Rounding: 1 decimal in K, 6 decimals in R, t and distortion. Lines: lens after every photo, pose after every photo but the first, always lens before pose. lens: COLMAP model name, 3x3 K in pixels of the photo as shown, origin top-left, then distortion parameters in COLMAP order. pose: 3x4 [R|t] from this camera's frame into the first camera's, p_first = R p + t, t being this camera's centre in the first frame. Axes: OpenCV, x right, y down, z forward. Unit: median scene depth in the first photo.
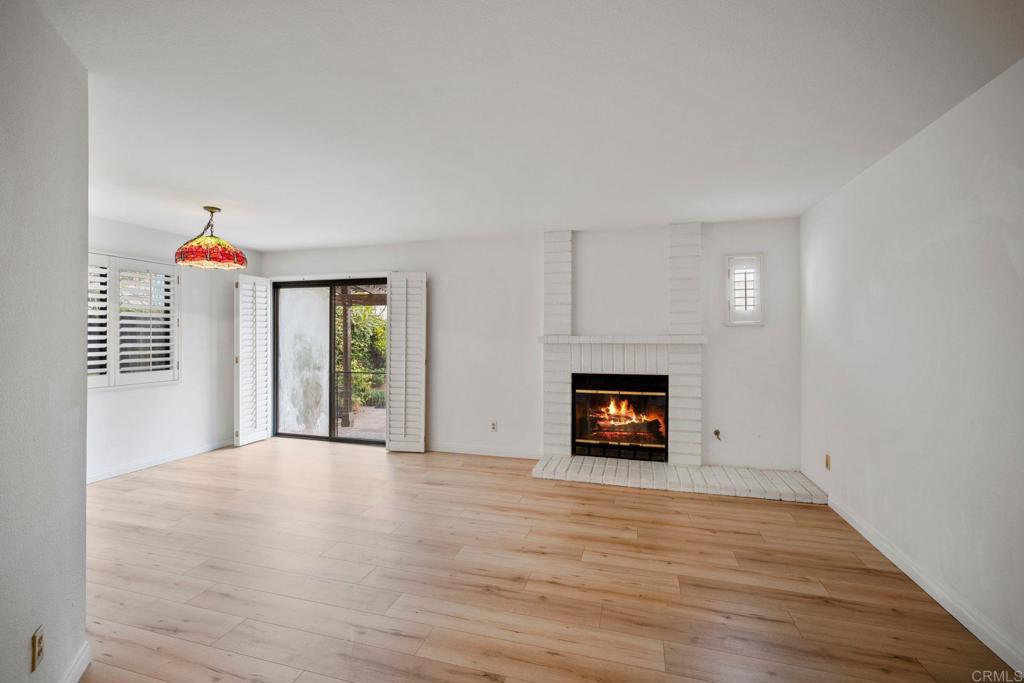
lens RADIAL K [[444.2, 0, 509.3], [0, 444.2, 335.7], [0, 0, 1]] dist [-0.000237, 0.000055]
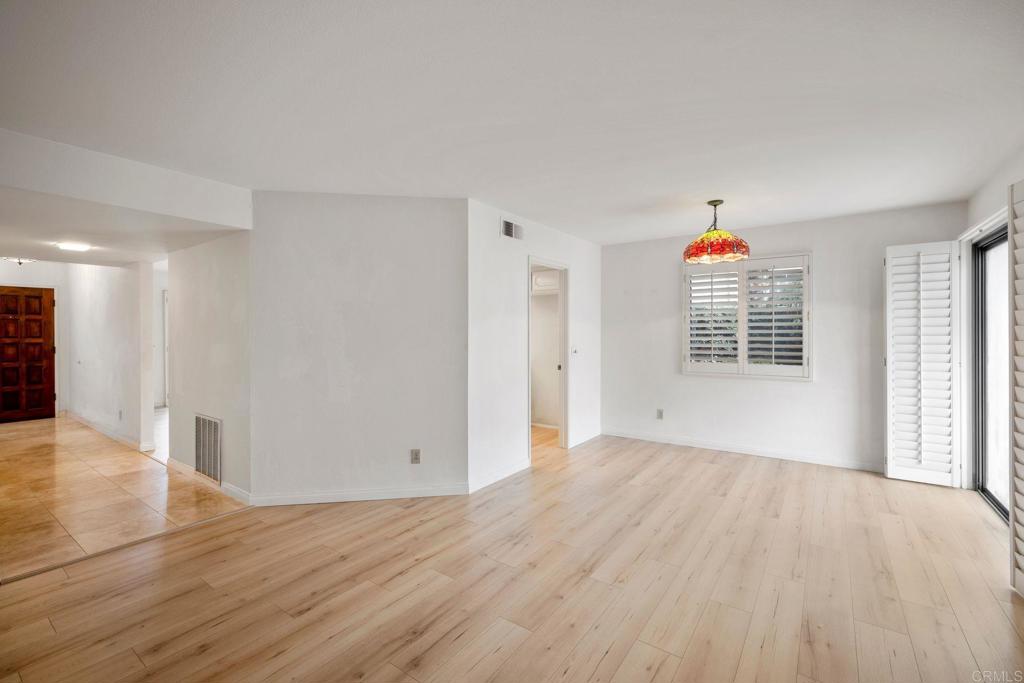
lens RADIAL K [[444.2, 0, 510.0], [0, 444.2, 333.6], [0, 0, 1]] dist [-0.000237, 0.000055]
pose [[-0.336846, 0.009370, -0.941513, 0.364525], [0.003342, 0.999956, 0.008756, -0.001803], [0.941554, -0.000197, -0.336863, 0.779669]]
